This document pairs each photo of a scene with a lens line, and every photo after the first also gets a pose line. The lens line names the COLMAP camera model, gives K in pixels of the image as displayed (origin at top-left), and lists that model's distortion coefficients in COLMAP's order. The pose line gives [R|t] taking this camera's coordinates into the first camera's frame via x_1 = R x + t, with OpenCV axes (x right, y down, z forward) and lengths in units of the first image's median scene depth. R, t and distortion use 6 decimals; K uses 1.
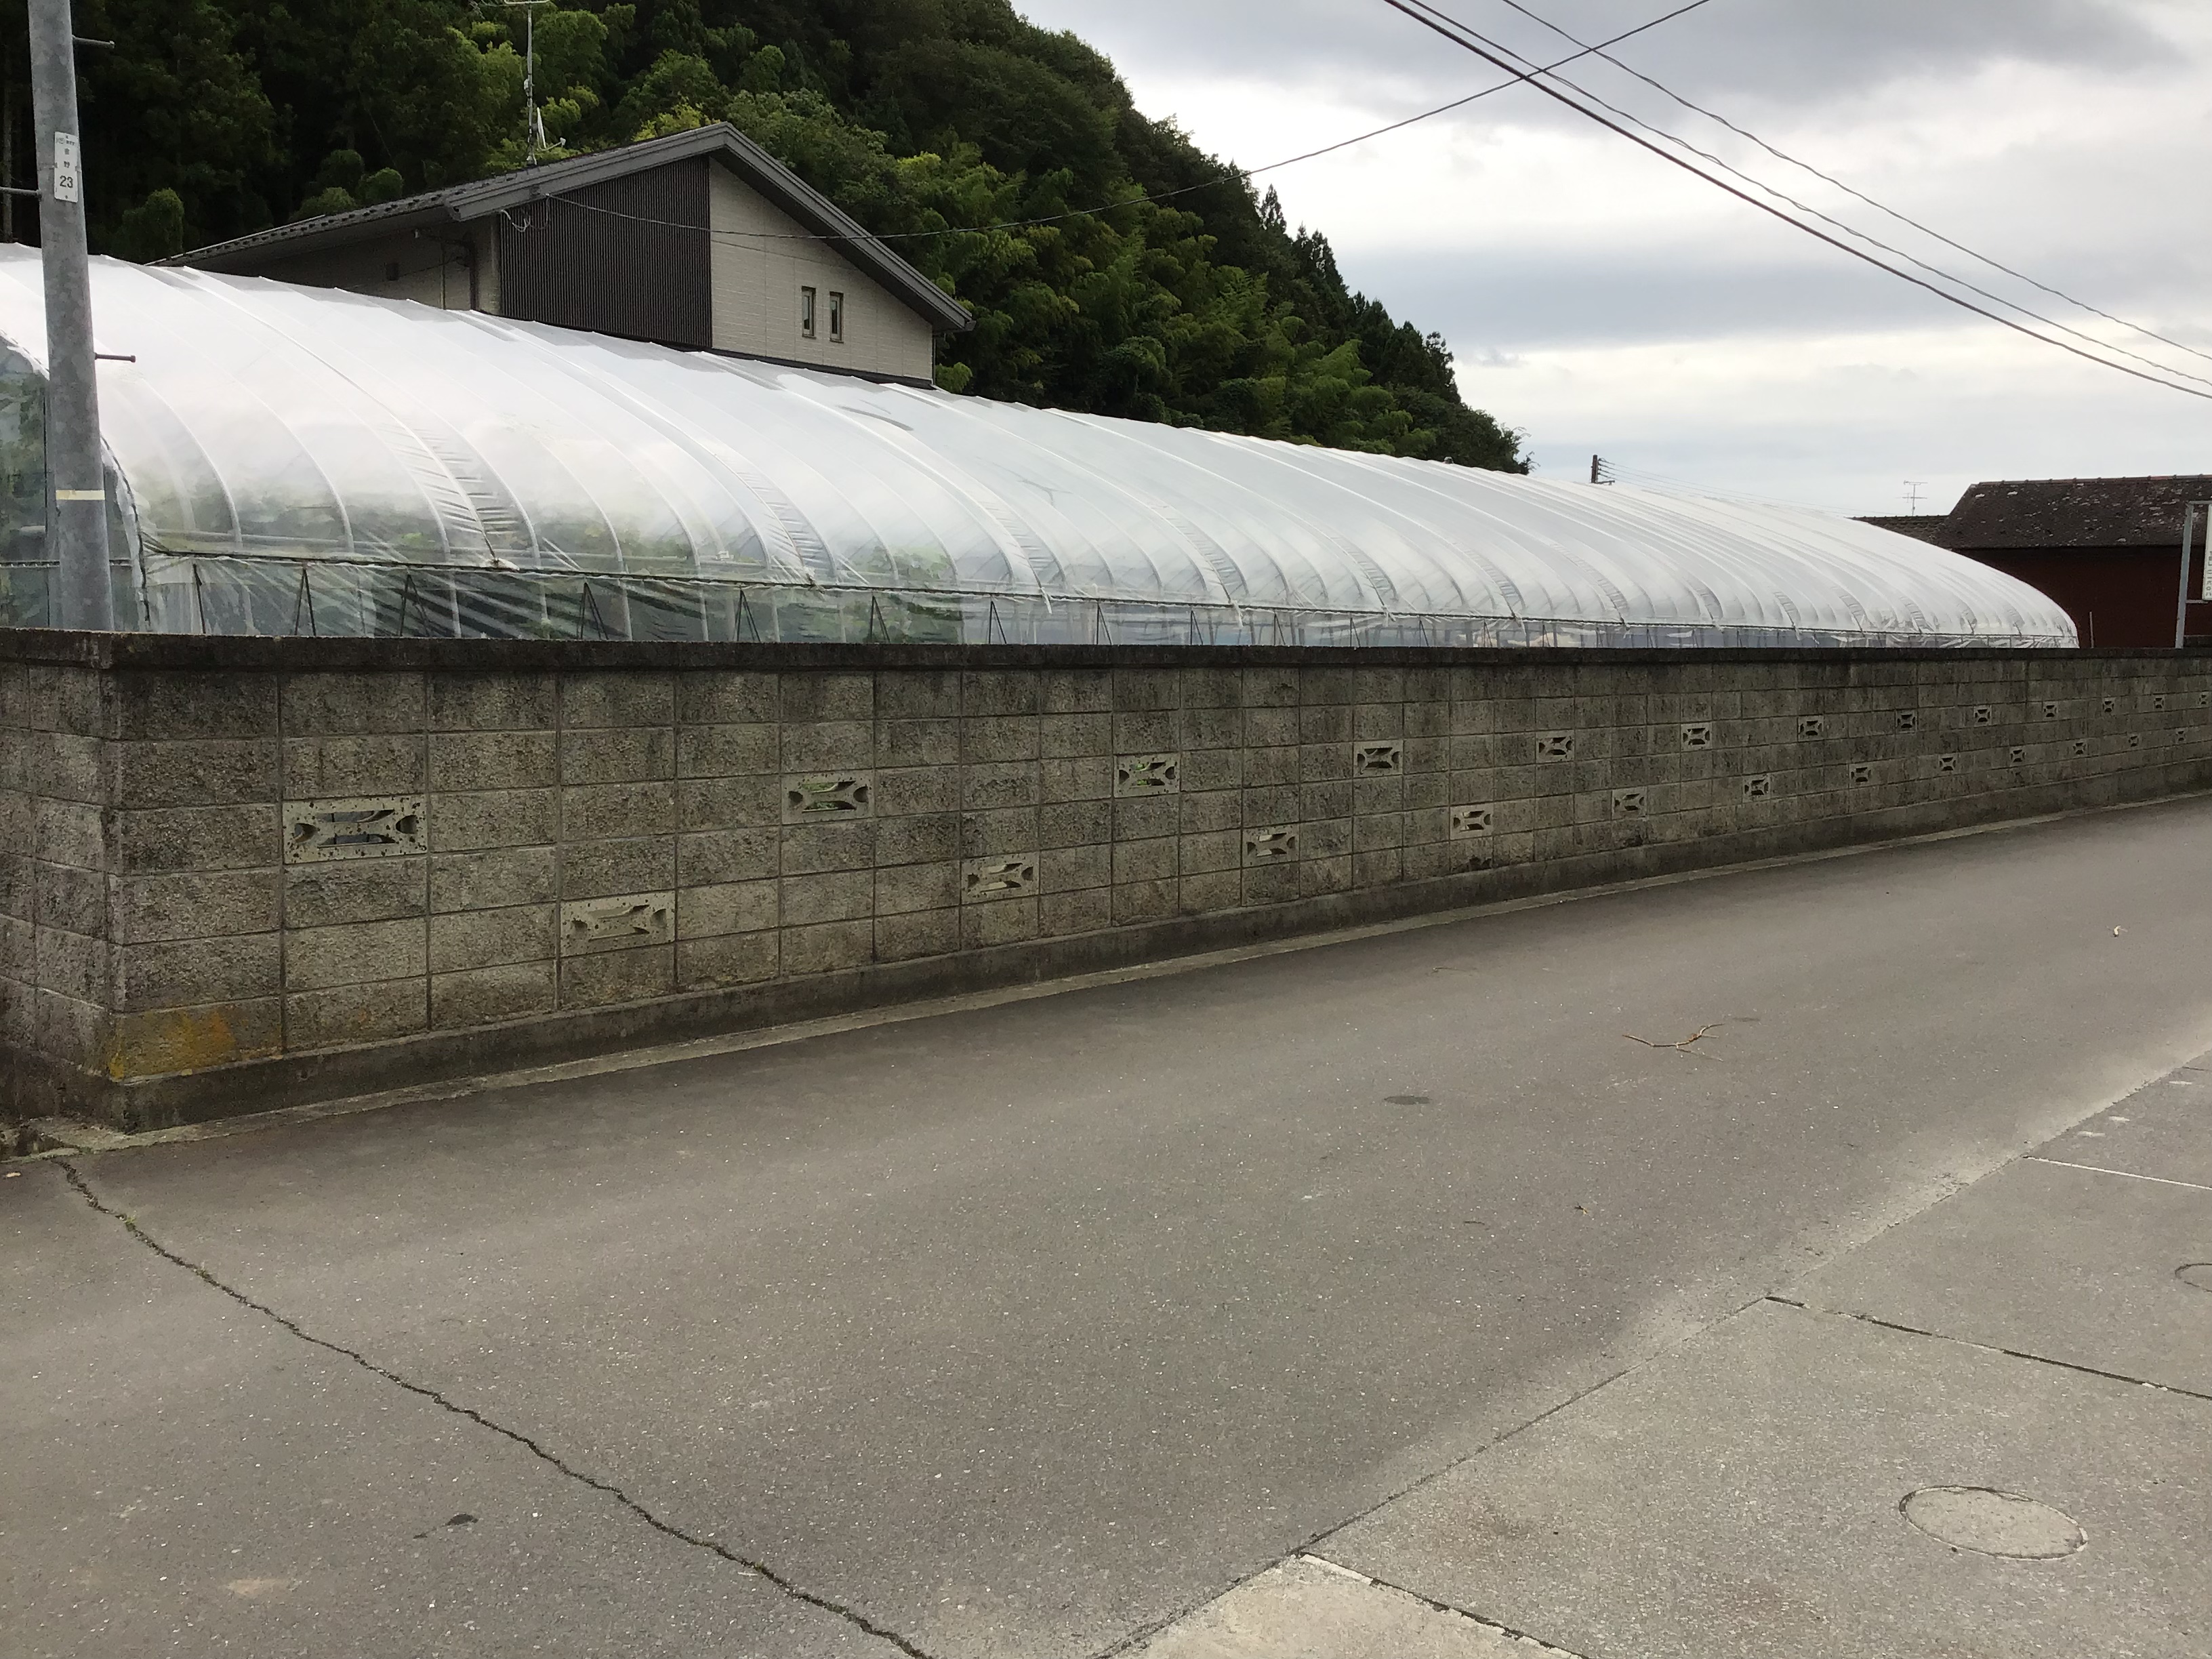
lens RADIAL K [[2036.7, 0, 1096.6], [0, 2036.7, 860.2], [0, 0, 1]] dist [0.149252, -0.340758]
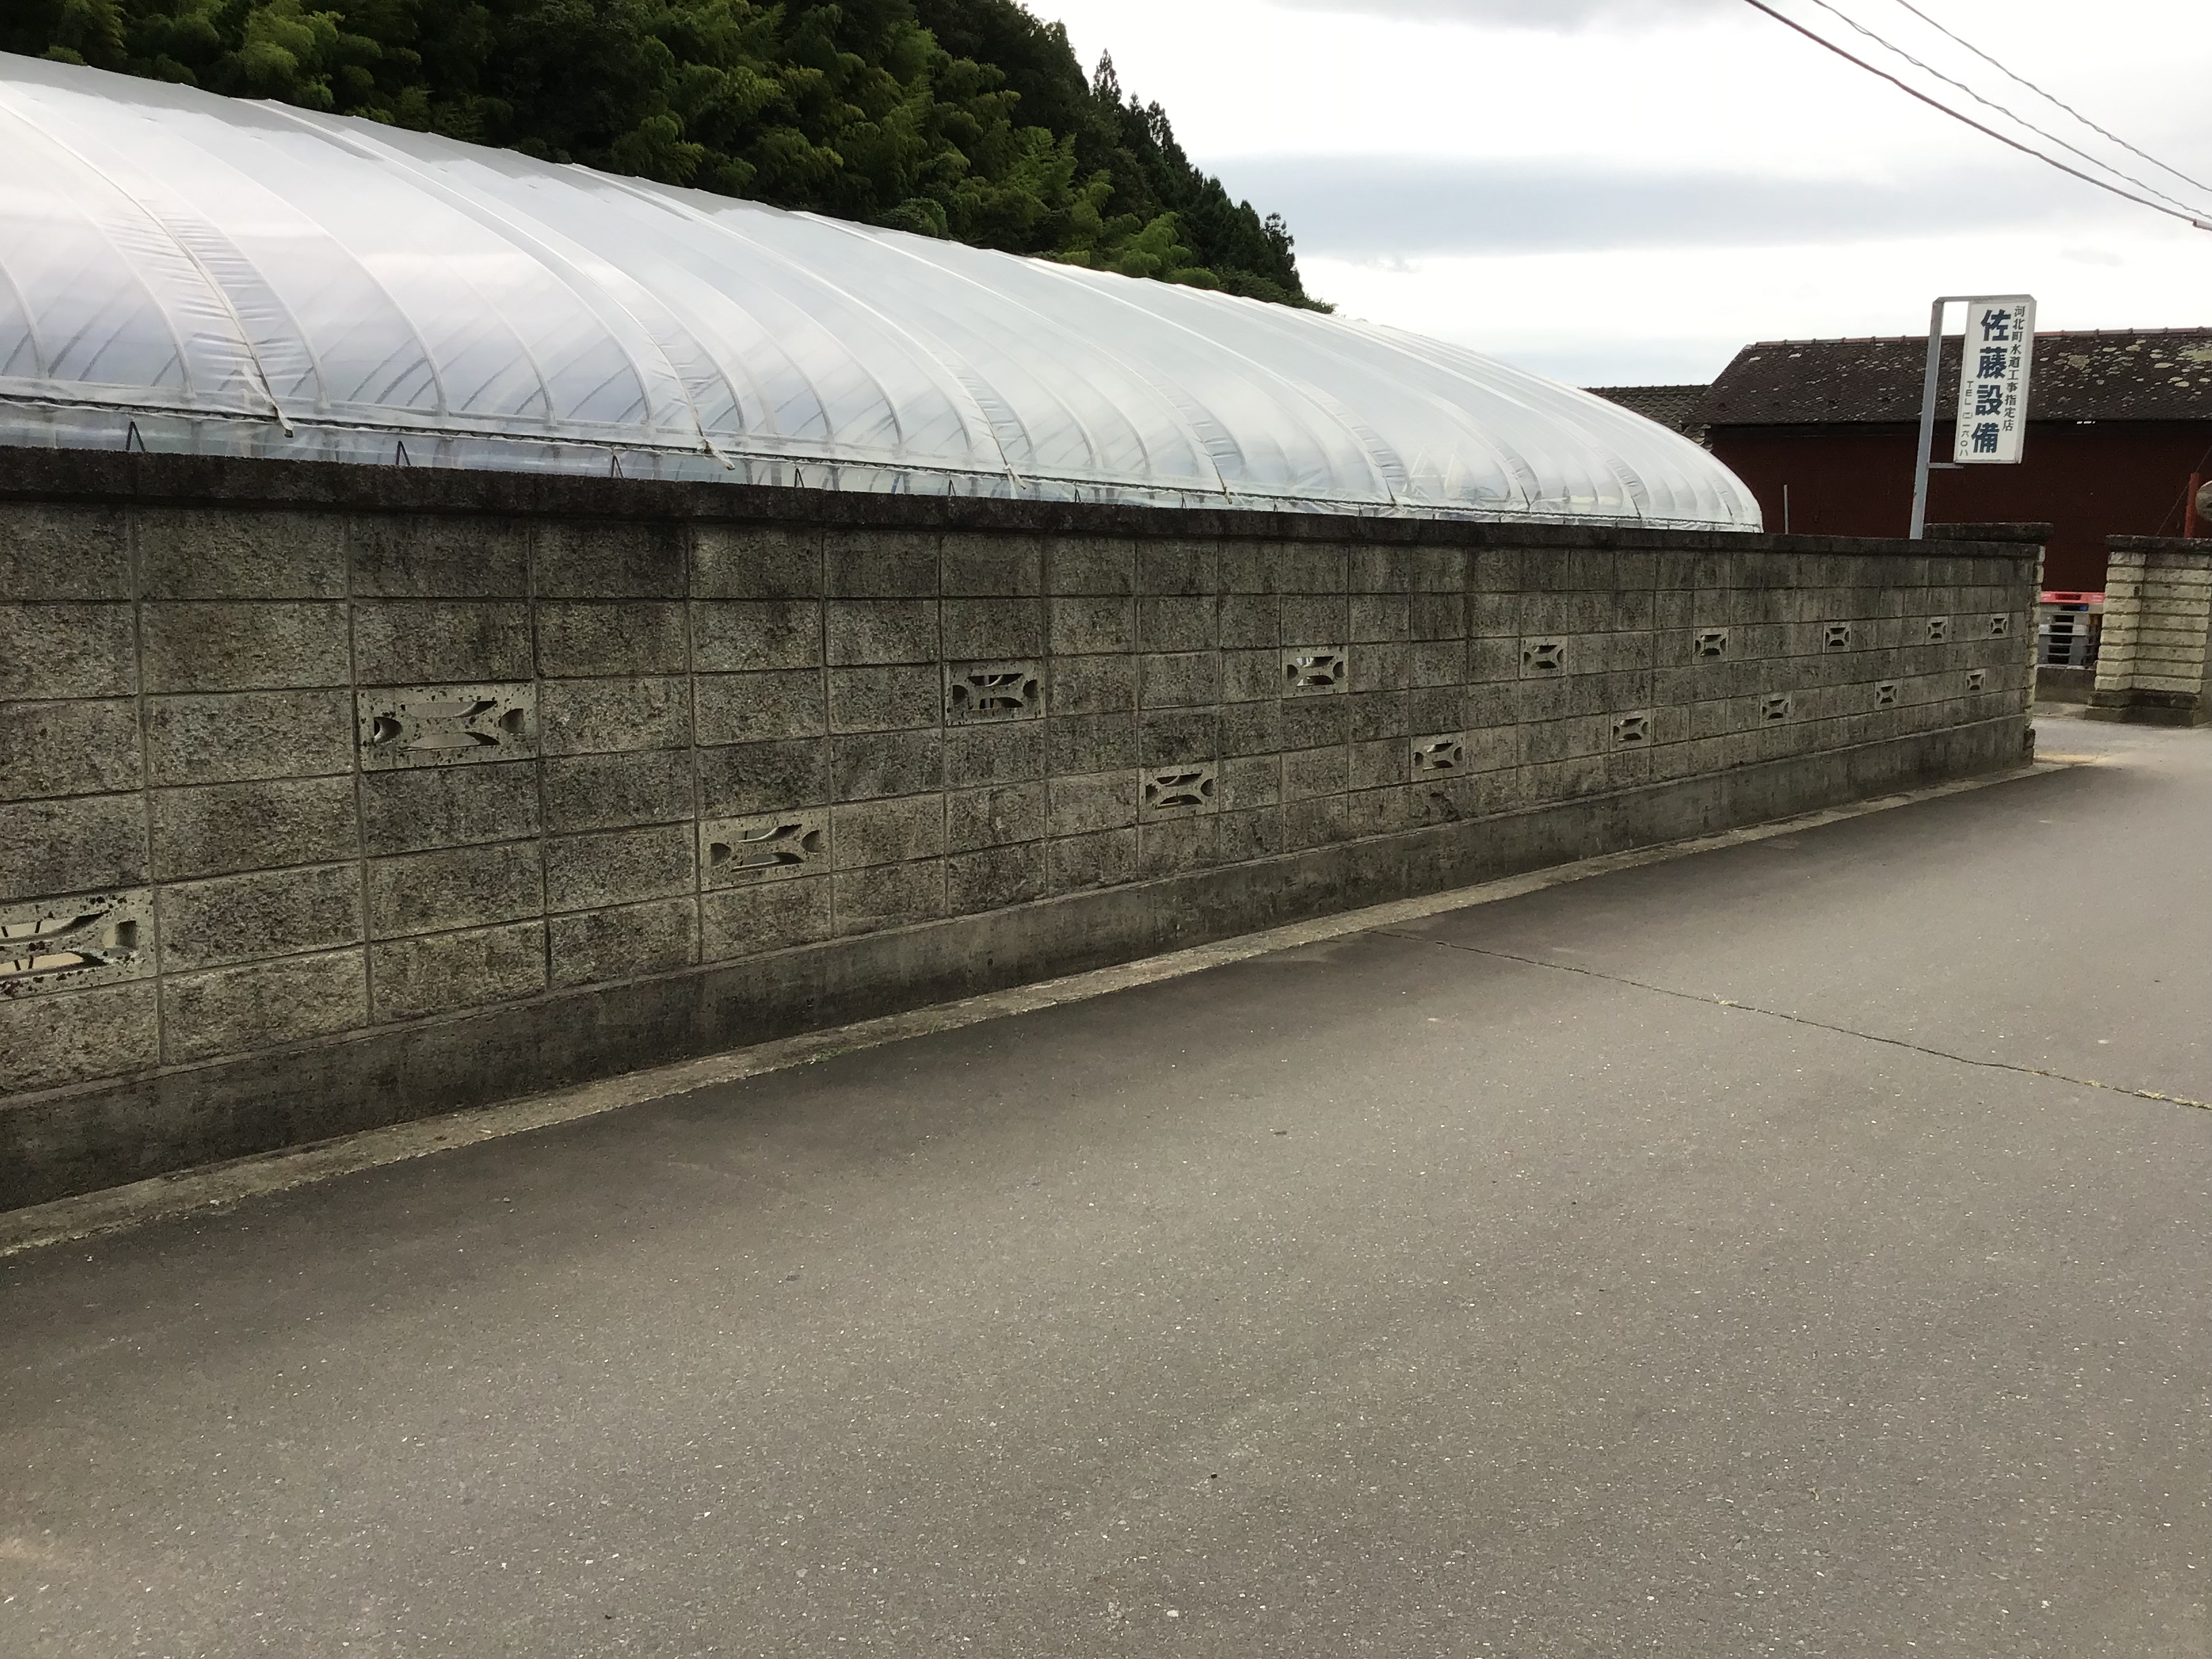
lens RADIAL K [[2036.7, 0, 1096.6], [0, 2036.7, 860.2], [0, 0, 1]] dist [0.149252, -0.340758]
pose [[0.998849, 0.006580, 0.047502, 0.057506], [-0.008659, 0.999007, 0.043703, -0.007711], [-0.047167, -0.044064, 0.997915, 0.090340]]
